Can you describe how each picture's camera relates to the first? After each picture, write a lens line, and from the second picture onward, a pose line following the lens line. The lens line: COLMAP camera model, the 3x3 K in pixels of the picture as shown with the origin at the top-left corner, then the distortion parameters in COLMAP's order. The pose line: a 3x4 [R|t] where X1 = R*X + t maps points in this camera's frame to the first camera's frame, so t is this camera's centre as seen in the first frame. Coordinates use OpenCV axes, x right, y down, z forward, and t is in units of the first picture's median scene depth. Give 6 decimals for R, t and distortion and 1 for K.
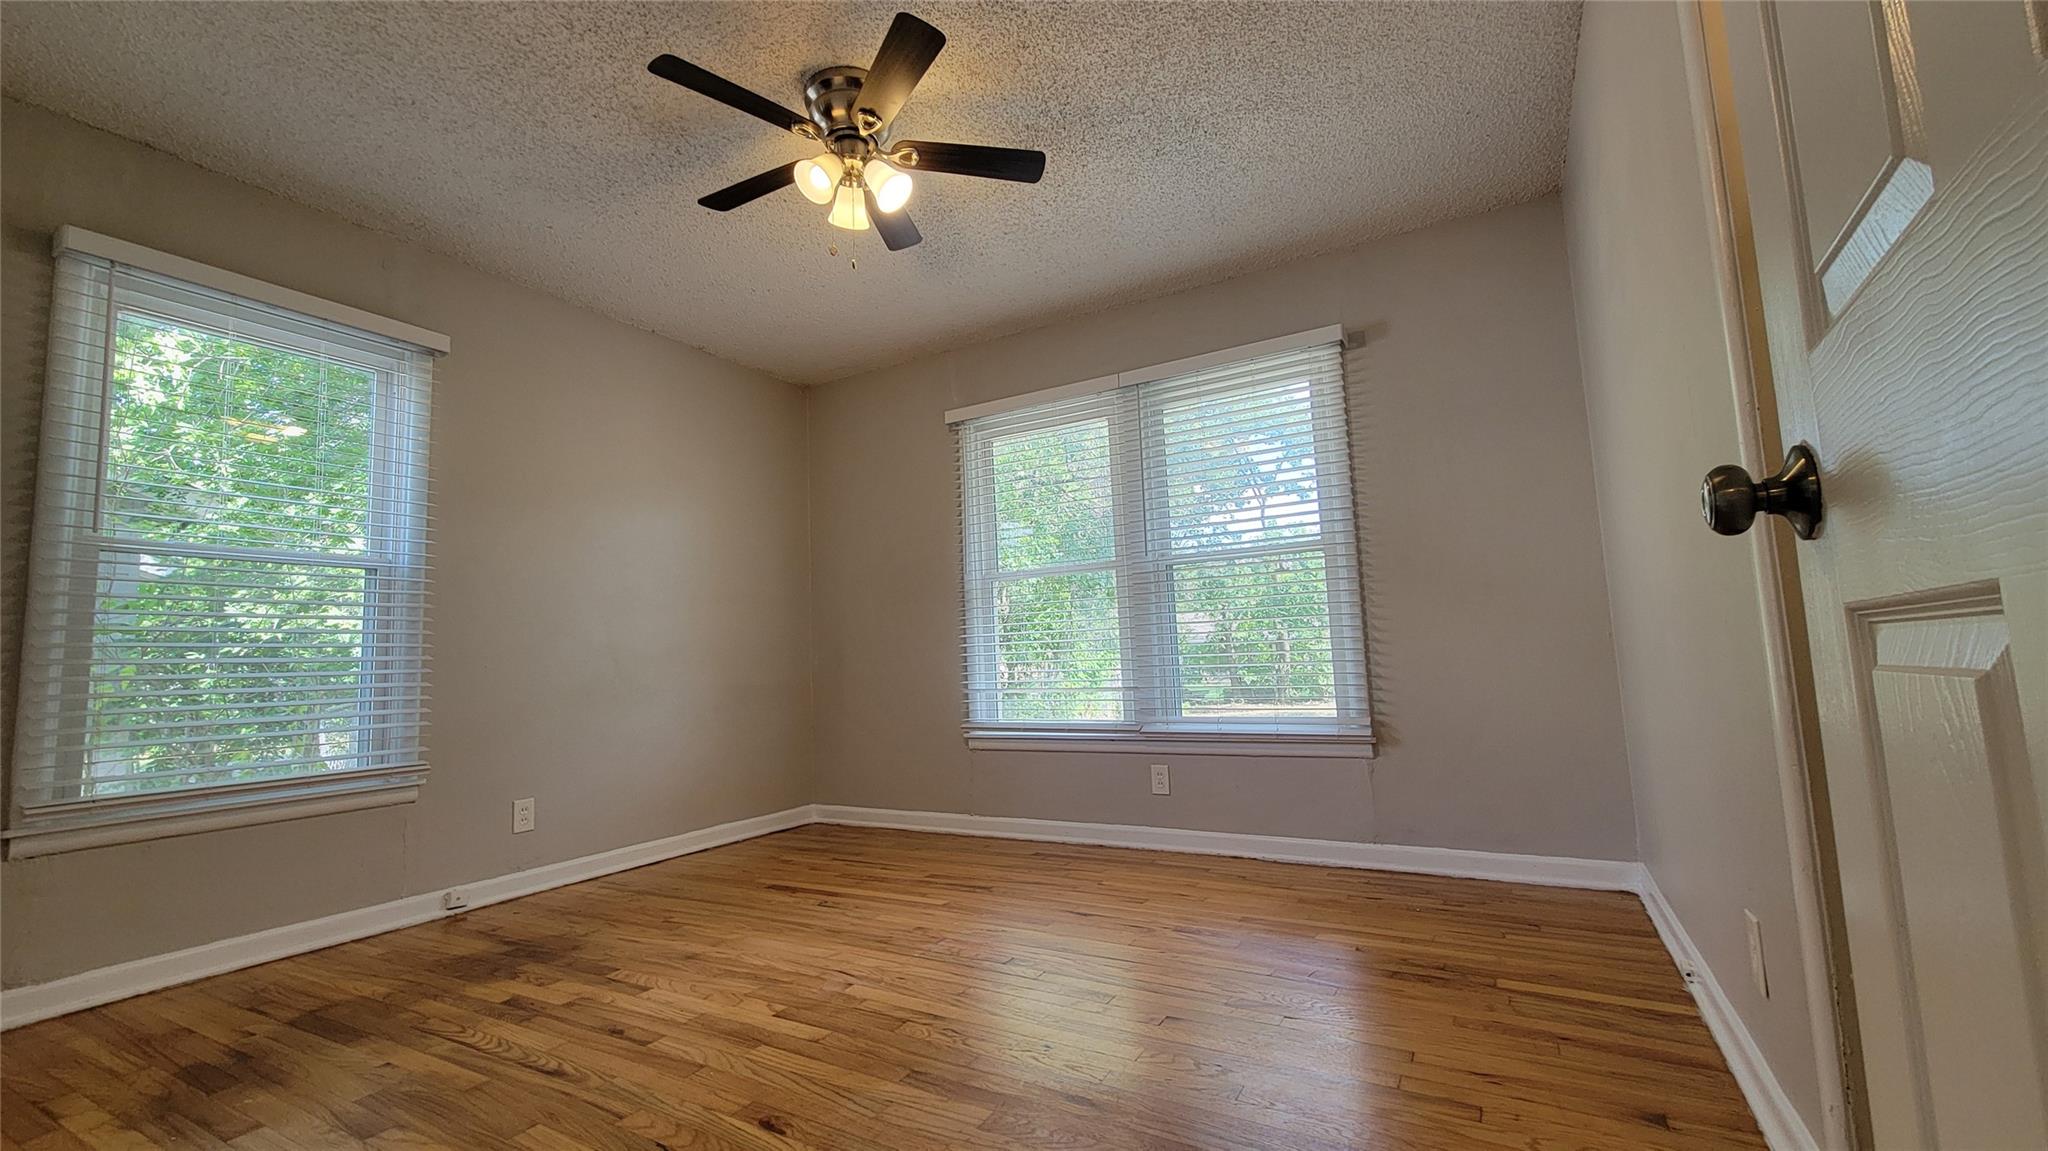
lens RADIAL K [[842.0, 0, 1024.0], [0, 842.0, 575.5], [0, 0, 1]] dist [-0.001847, 0.000023]
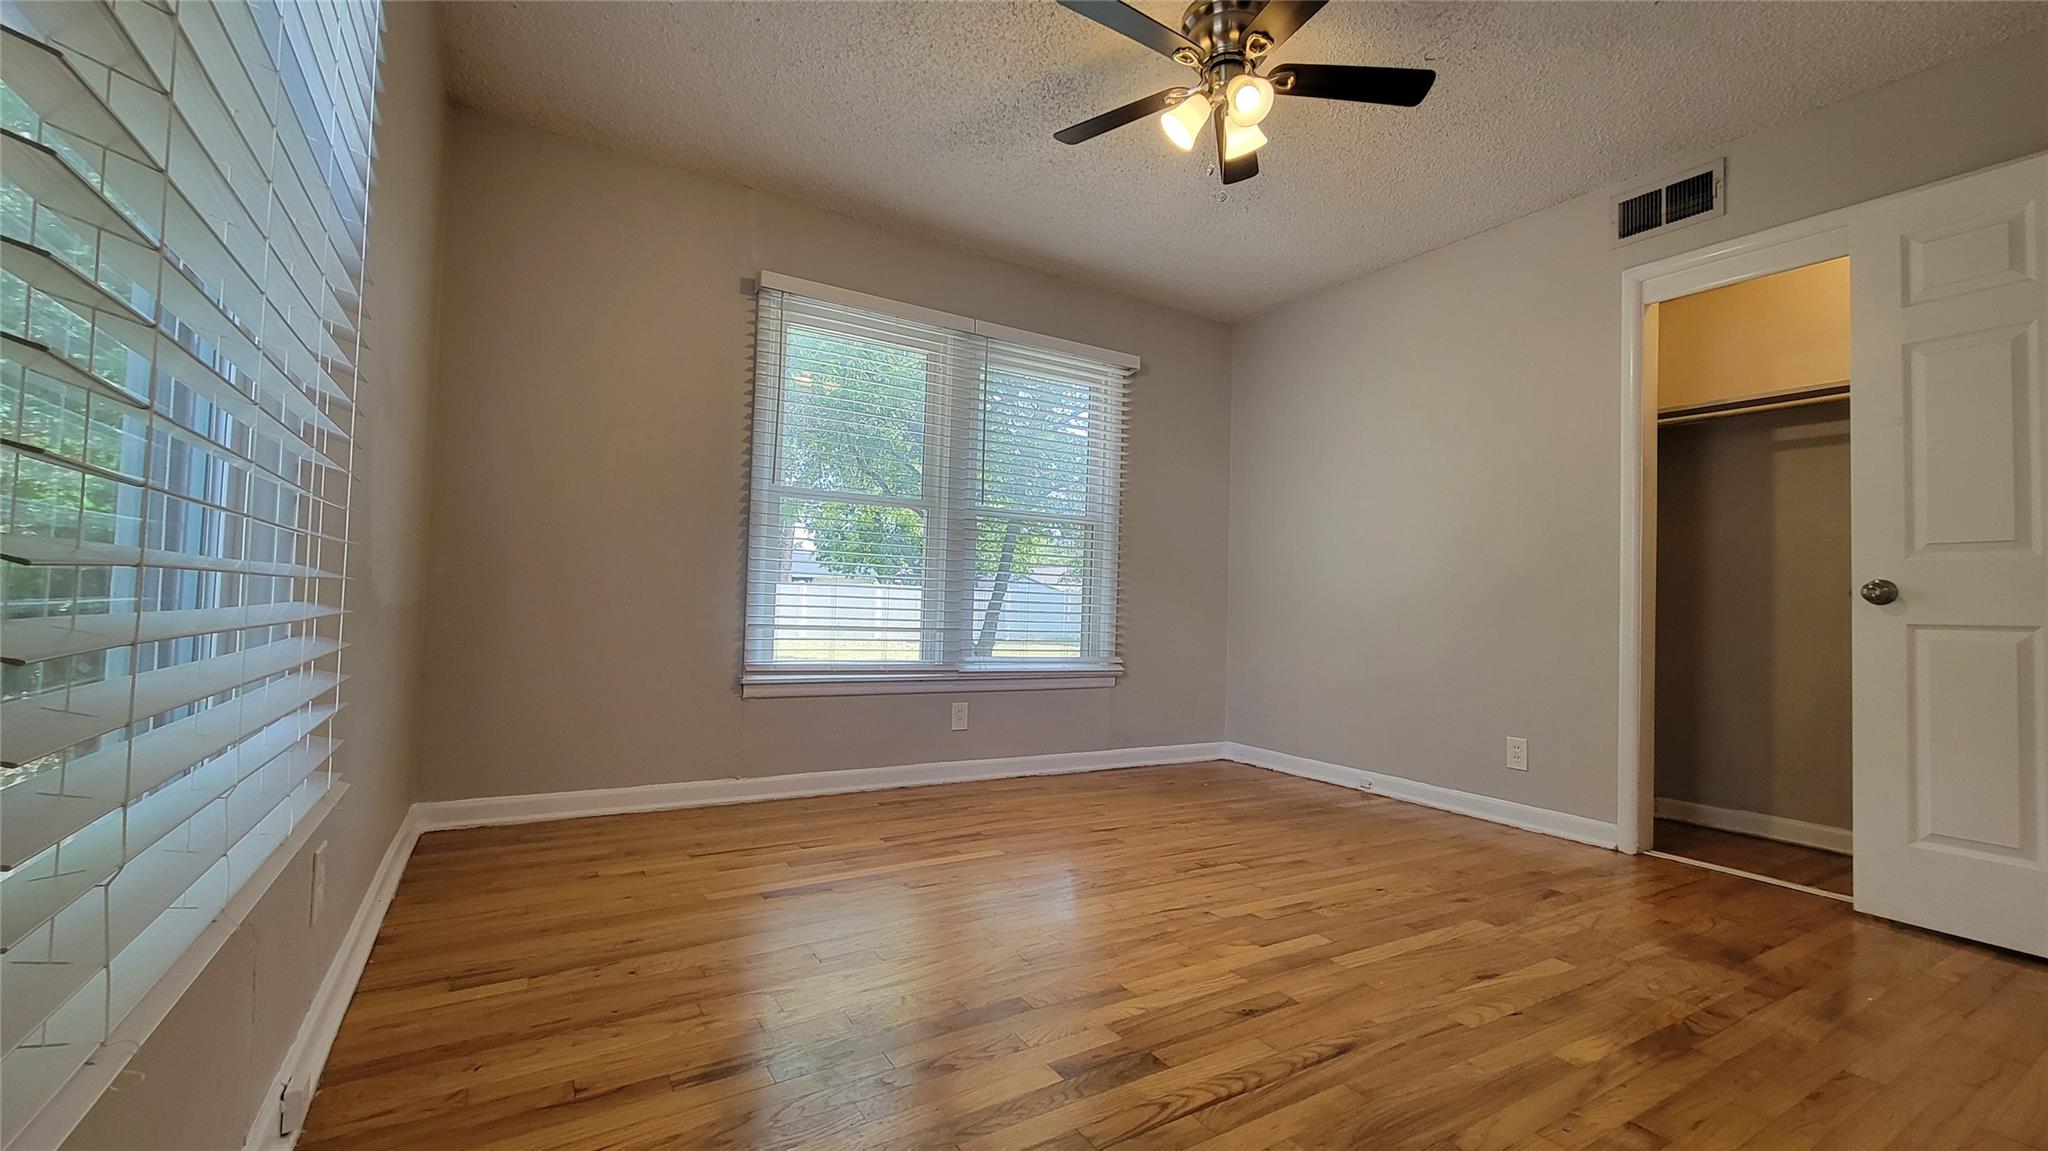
lens RADIAL K [[842.0, 0, 1024.0], [0, 842.0, 575.5], [0, 0, 1]] dist [-0.001847, 0.000023]
pose [[0.474510, 0.085386, 0.876099, -0.886048], [-0.138952, 0.990071, -0.021236, 0.095446], [-0.869214, -0.111659, 0.481663, 0.533014]]
